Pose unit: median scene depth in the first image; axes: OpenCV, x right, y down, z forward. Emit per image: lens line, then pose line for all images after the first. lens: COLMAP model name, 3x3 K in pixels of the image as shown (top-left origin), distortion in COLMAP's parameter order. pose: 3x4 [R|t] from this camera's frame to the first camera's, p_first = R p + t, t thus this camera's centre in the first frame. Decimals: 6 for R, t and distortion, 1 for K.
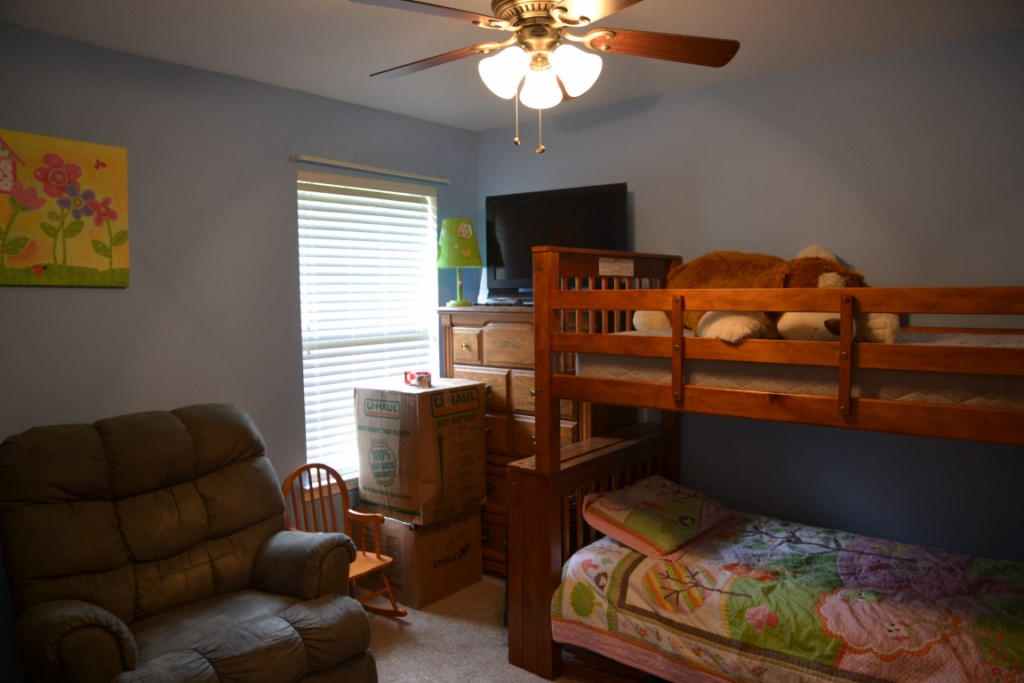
lens RADIAL K [[721.7, 0, 510.6], [0, 721.7, 341.6], [0, 0, 1]] dist [-0.114960, 0.087402]
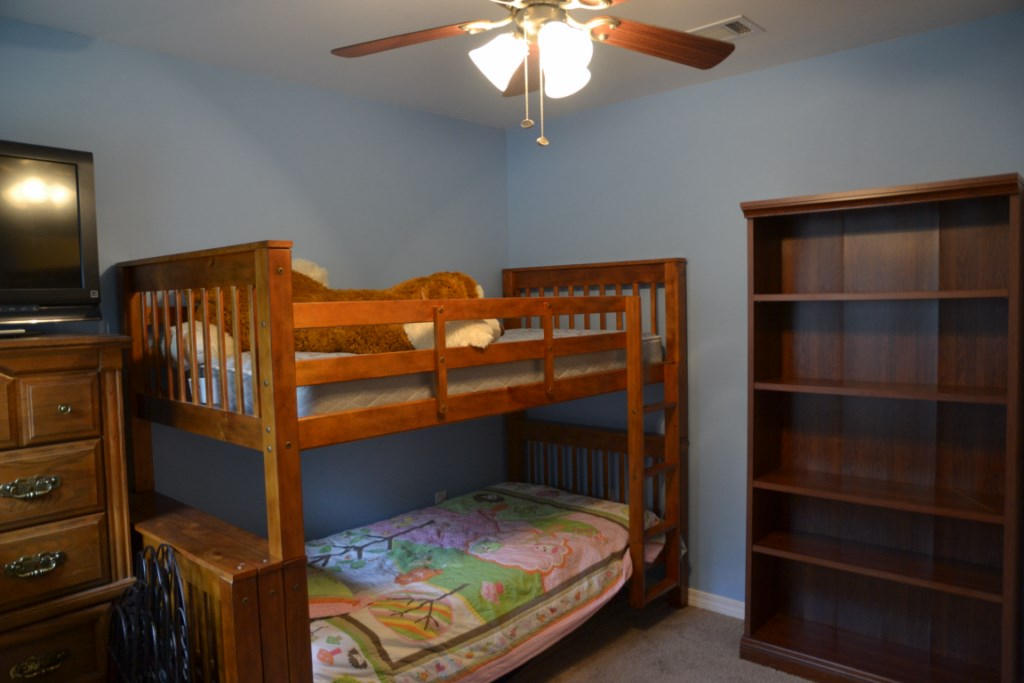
lens RADIAL K [[721.7, 0, 511.6], [0, 721.7, 343.1], [0, 0, 1]] dist [-0.114960, 0.087402]
pose [[0.030831, -0.044714, 0.998524, -0.701715], [0.087179, 0.995312, 0.041879, -0.043281], [-0.995715, 0.085759, 0.034585, 0.827625]]
